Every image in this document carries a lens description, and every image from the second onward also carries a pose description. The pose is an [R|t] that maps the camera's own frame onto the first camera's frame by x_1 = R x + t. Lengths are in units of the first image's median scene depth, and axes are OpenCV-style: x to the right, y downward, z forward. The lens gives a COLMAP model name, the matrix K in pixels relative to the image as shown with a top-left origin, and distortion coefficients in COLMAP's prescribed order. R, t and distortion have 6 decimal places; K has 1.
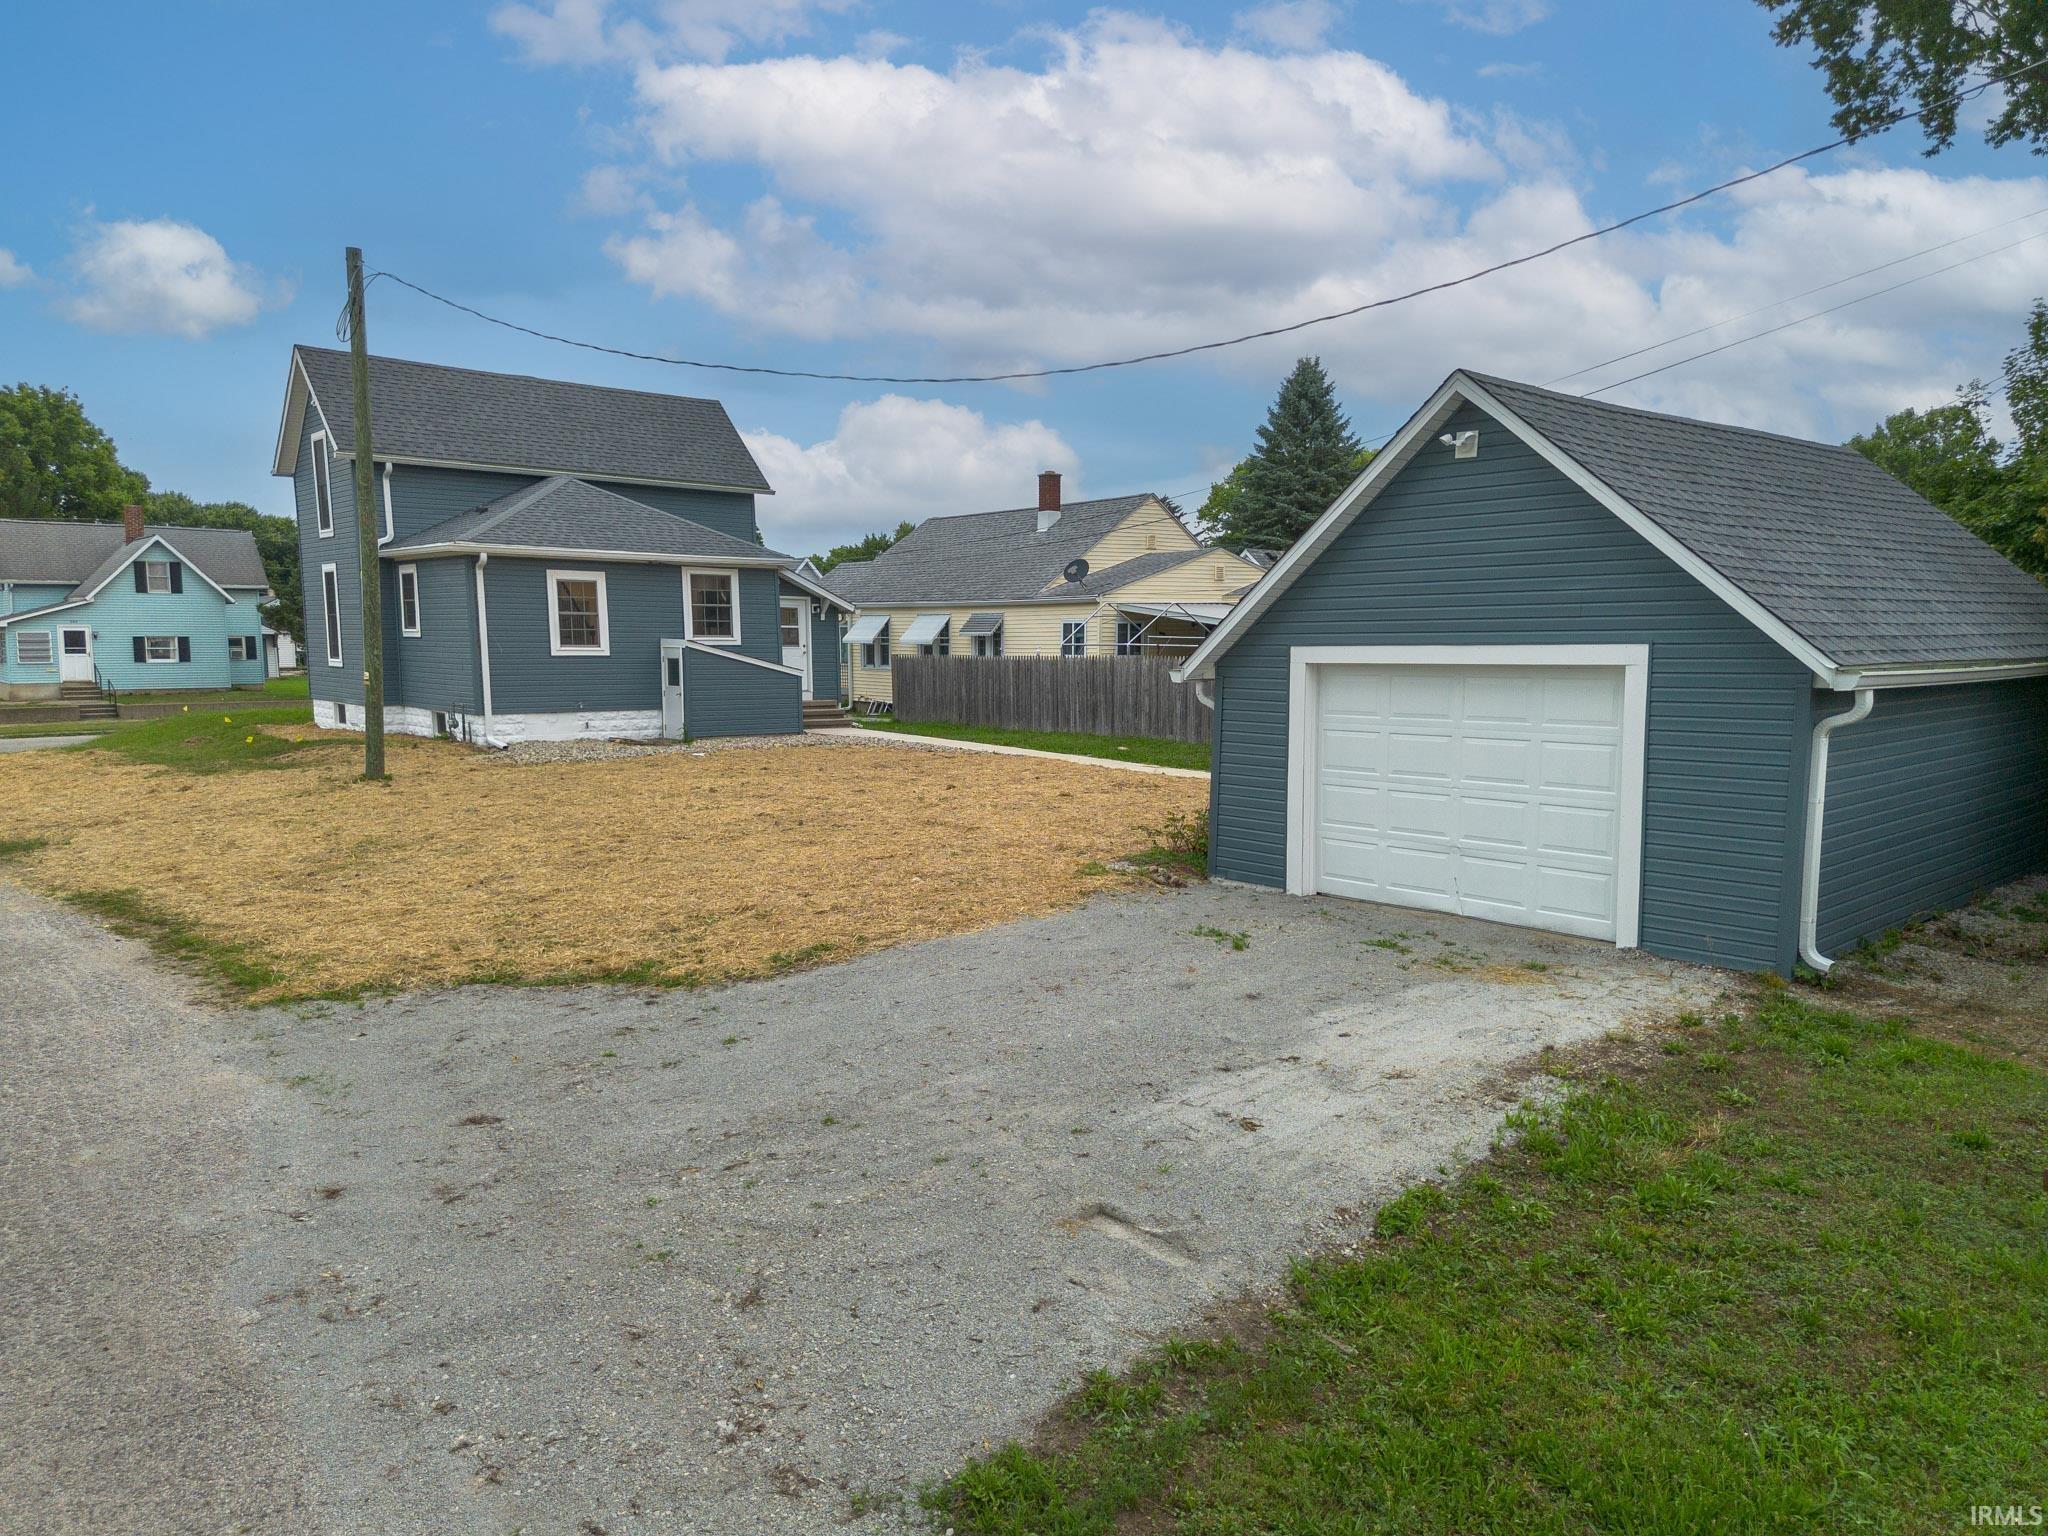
lens RADIAL K [[1387.7, 0, 1025.0], [0, 1387.7, 780.5], [0, 0, 1]] dist [0.320245, -0.341222]
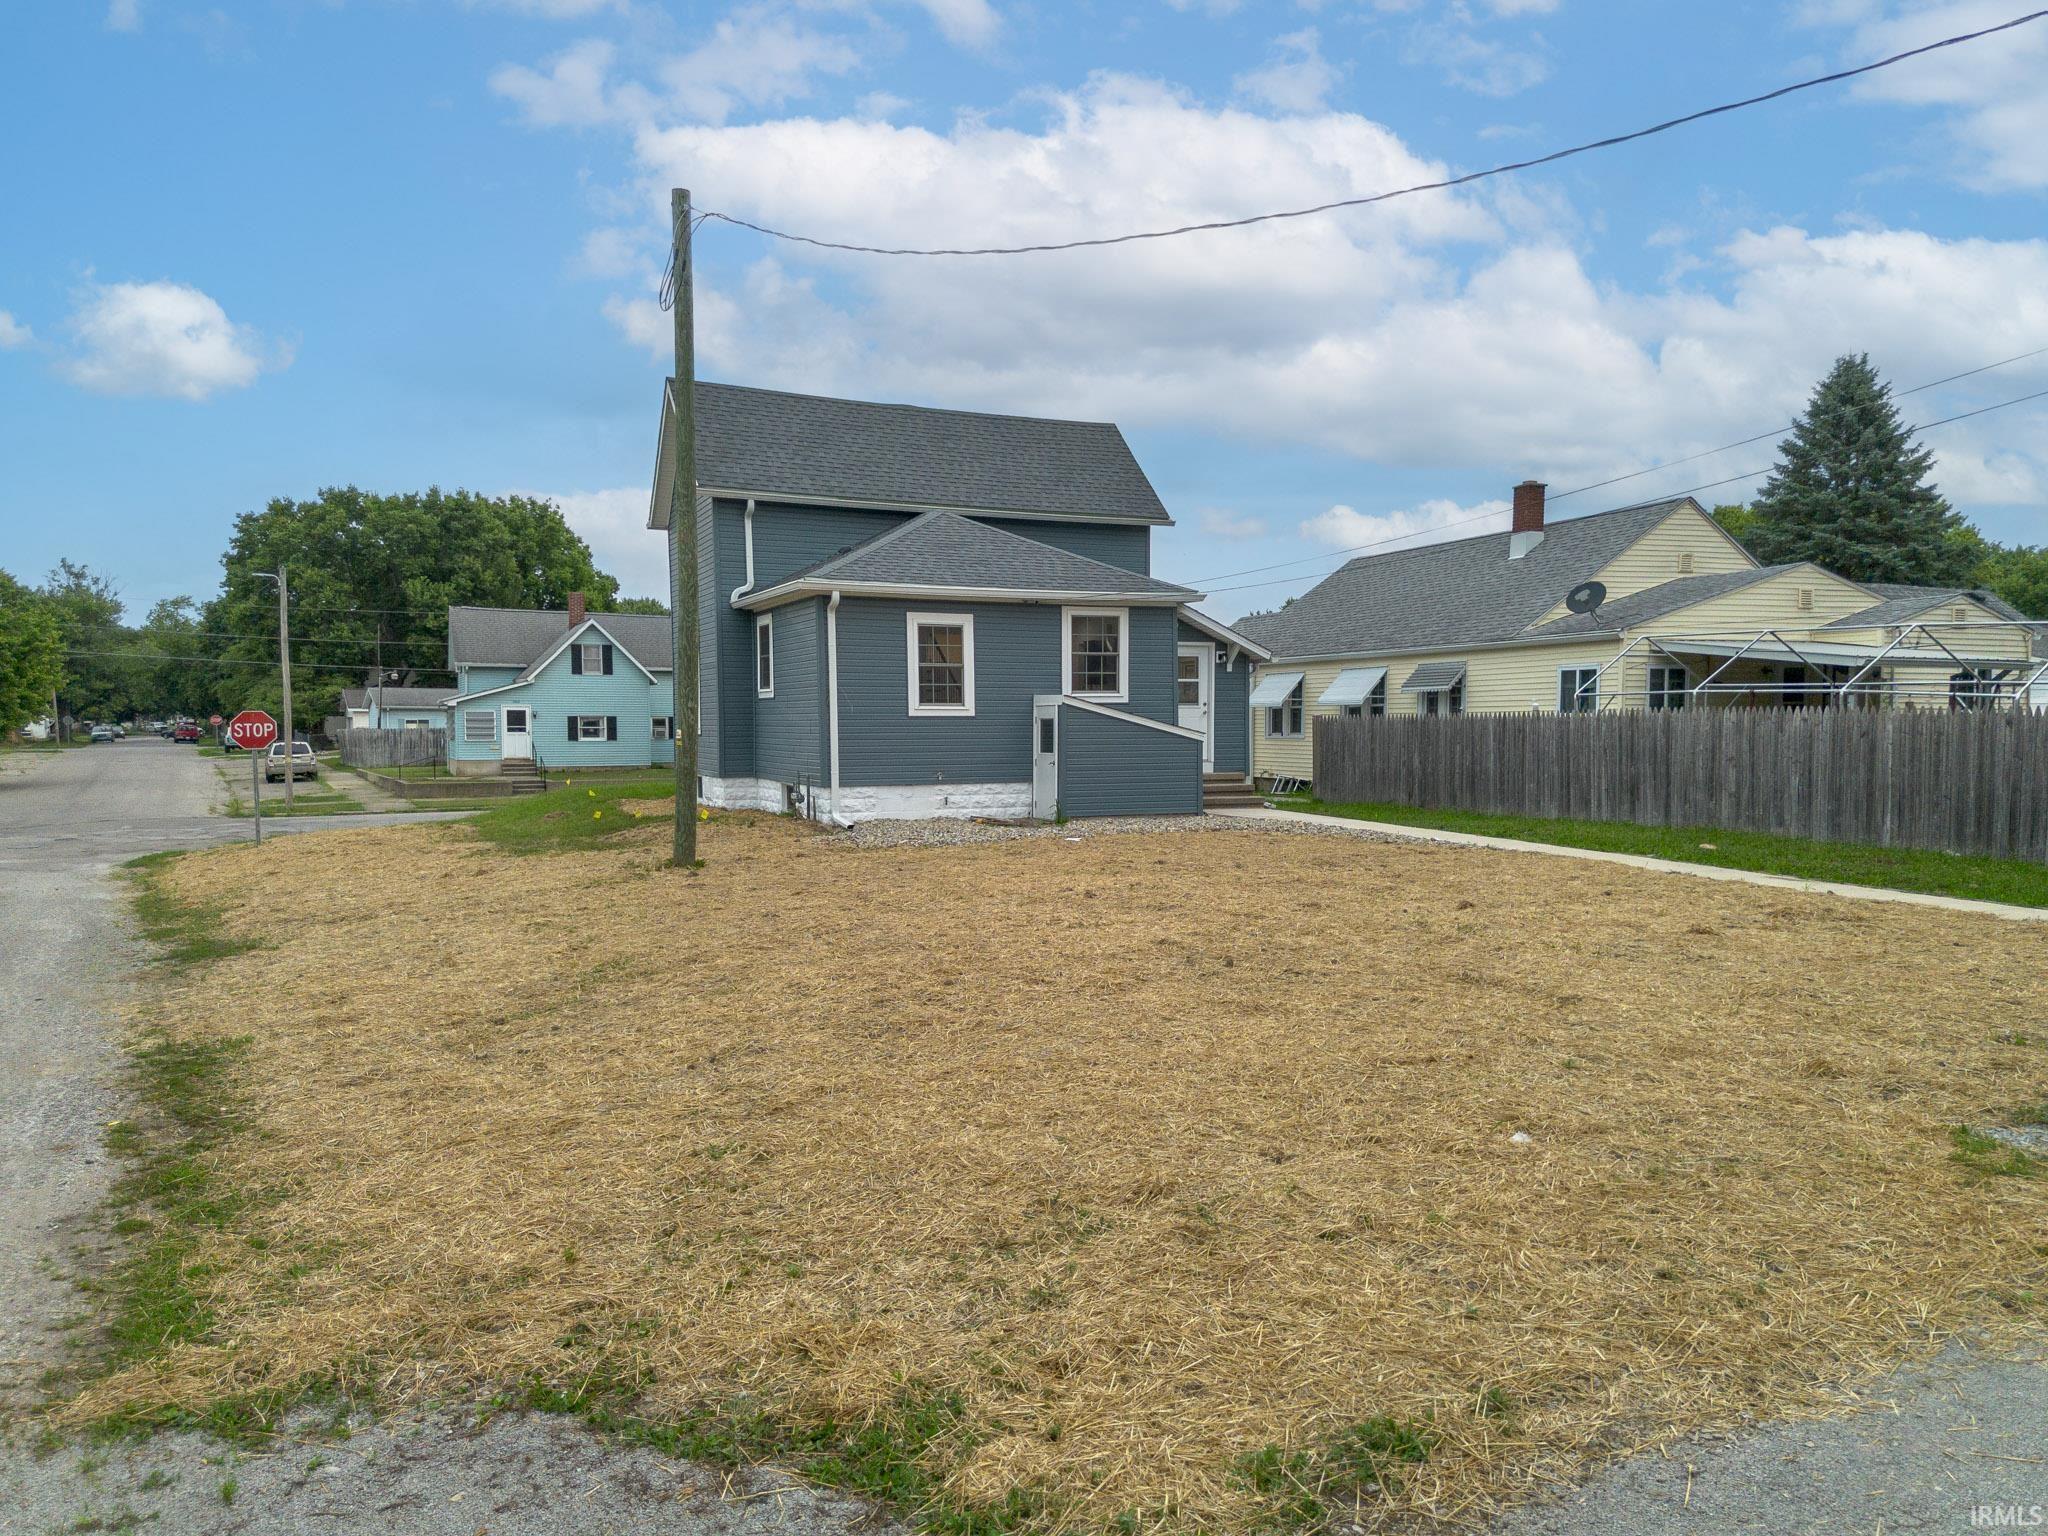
lens RADIAL K [[1387.7, 0, 1025.0], [0, 1387.7, 780.5], [0, 0, 1]] dist [0.320245, -0.341222]
pose [[0.964869, 0.009971, -0.262543, -0.050108], [-0.025679, 0.998074, -0.056468, -0.006108], [0.261475, 0.061226, 0.963267, 0.225223]]
